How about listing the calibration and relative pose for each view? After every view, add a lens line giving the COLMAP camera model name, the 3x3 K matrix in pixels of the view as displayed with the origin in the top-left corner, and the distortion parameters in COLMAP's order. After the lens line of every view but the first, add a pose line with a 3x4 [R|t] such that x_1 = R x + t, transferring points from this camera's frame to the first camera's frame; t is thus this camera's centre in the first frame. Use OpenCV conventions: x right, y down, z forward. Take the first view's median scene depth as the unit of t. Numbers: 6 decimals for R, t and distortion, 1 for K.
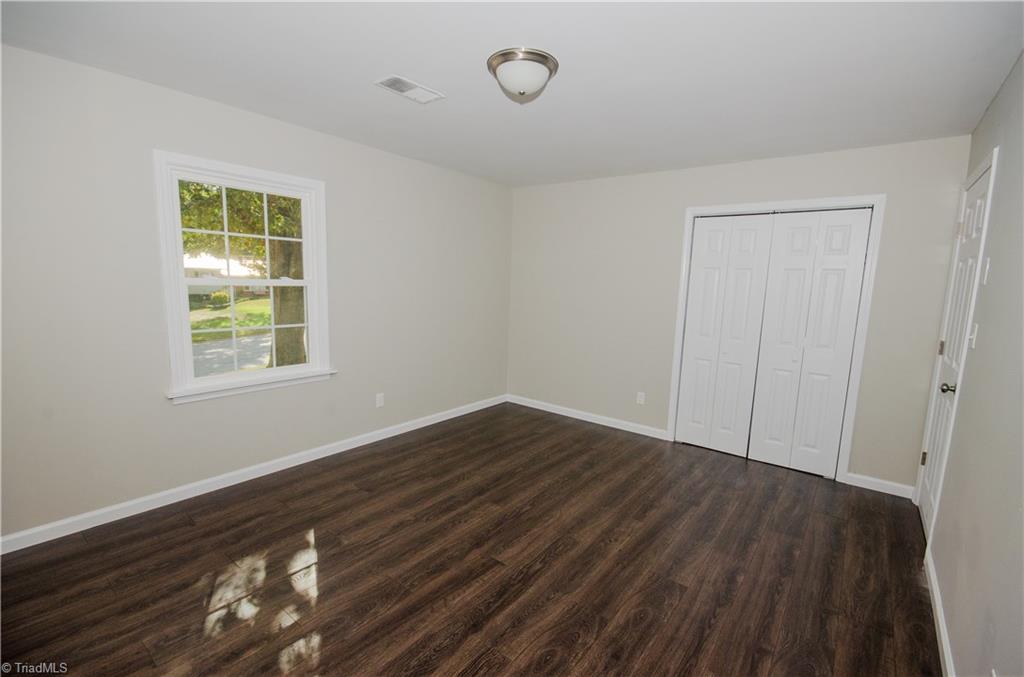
lens RADIAL K [[448.9, 0, 515.6], [0, 448.9, 345.6], [0, 0, 1]] dist [0.002063, -0.005707]
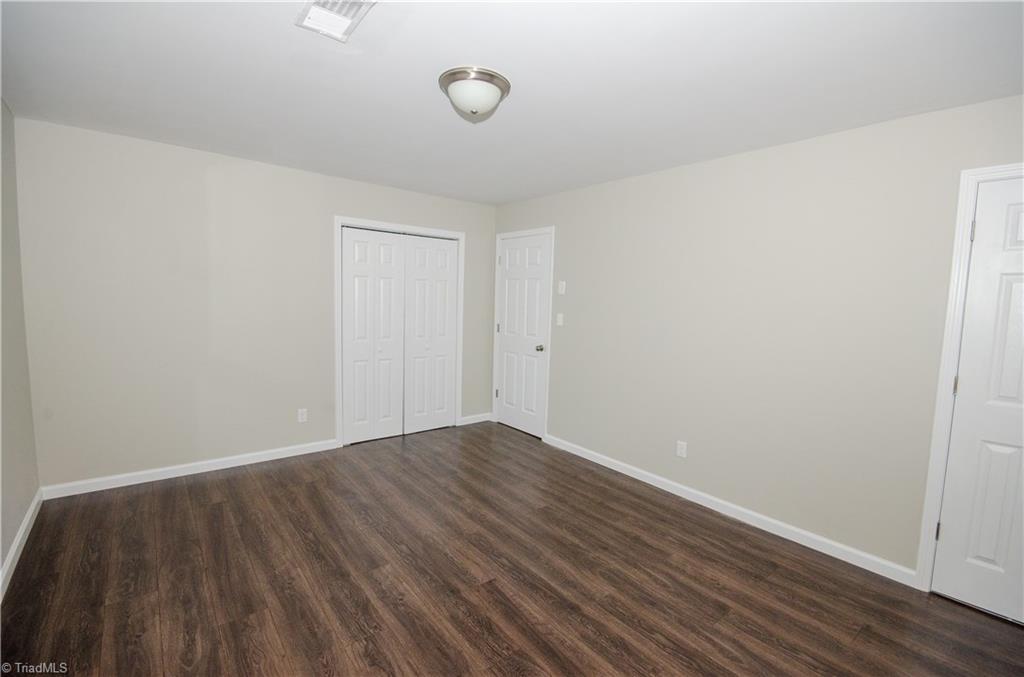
lens RADIAL K [[448.9, 0, 515.6], [0, 448.9, 345.6], [0, 0, 1]] dist [0.002063, -0.005707]
pose [[0.222646, -0.130471, 0.966129, -0.809301], [0.112741, 0.987801, 0.107416, -0.119772], [-0.968358, 0.085007, 0.234640, 0.585549]]
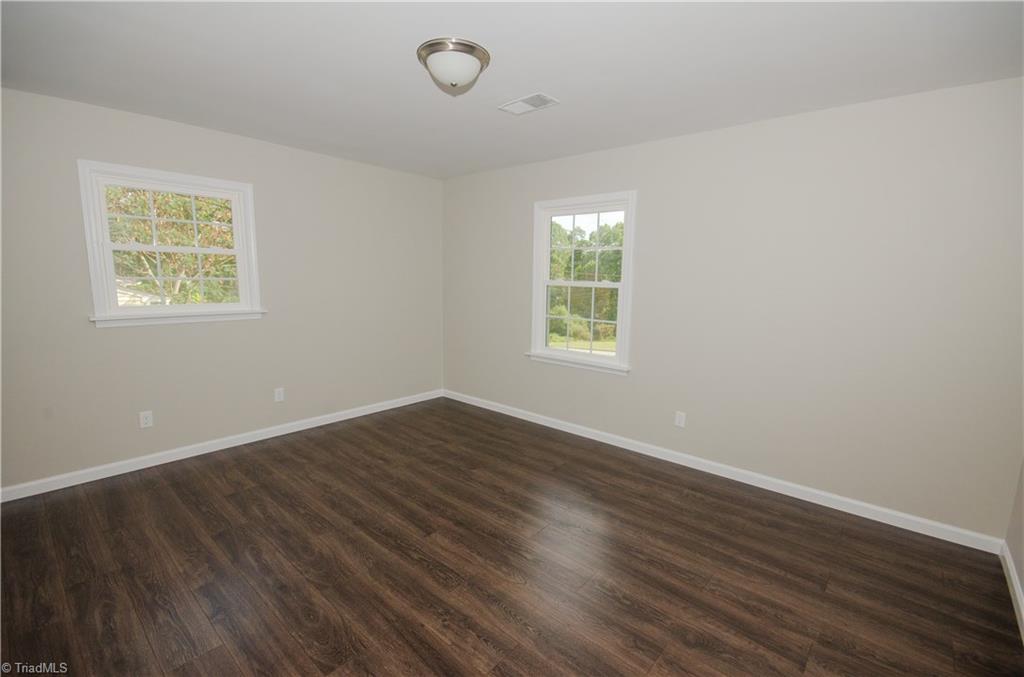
lens RADIAL K [[448.9, 0, 515.6], [0, 448.9, 345.6], [0, 0, 1]] dist [0.002063, -0.005707]
pose [[-0.052512, 0.123675, -0.990932, 0.856940], [-0.162345, 0.978044, 0.130670, -0.124143], [0.985336, 0.167734, -0.031281, 1.023438]]
